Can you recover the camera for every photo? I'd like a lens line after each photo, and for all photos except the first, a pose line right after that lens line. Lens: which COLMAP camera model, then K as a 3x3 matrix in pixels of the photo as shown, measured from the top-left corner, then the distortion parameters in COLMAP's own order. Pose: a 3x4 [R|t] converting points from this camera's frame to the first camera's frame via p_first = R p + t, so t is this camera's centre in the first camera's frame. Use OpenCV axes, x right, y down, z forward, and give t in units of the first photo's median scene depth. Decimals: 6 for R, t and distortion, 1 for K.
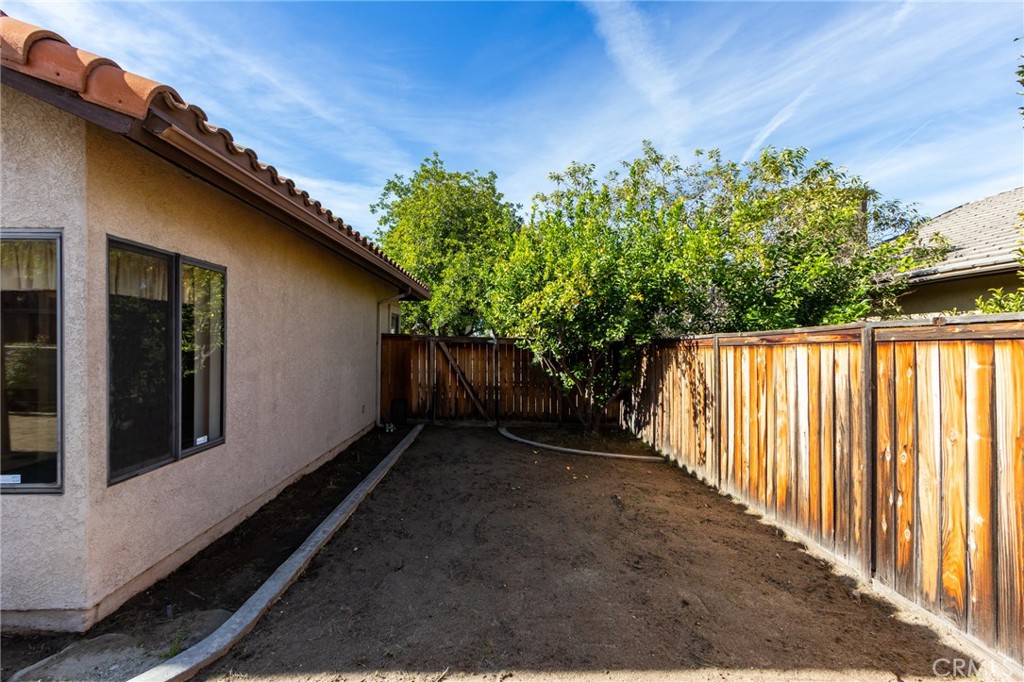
lens RADIAL K [[465.0, 0, 497.5], [0, 465.0, 344.1], [0, 0, 1]] dist [0.003206, 0.000168]
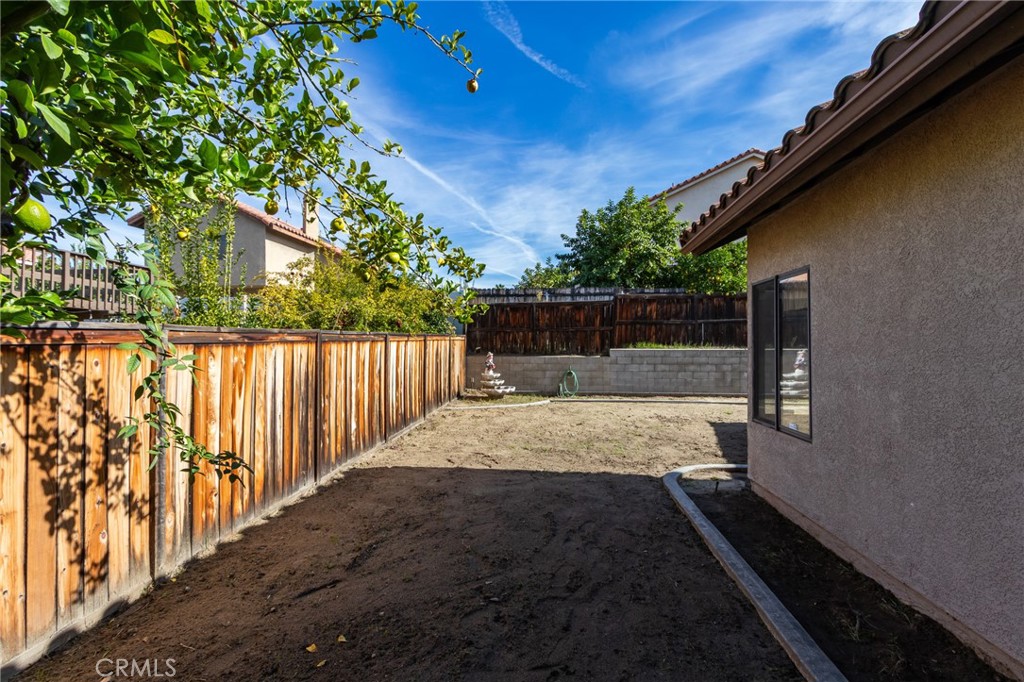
lens RADIAL K [[465.0, 0, 497.5], [0, 465.0, 344.1], [0, 0, 1]] dist [0.003206, 0.000168]
pose [[-0.991302, -0.001432, 0.131596, -0.051674], [-0.001787, 0.999995, -0.002576, 0.005818], [-0.131592, -0.002788, -0.991300, 1.877857]]
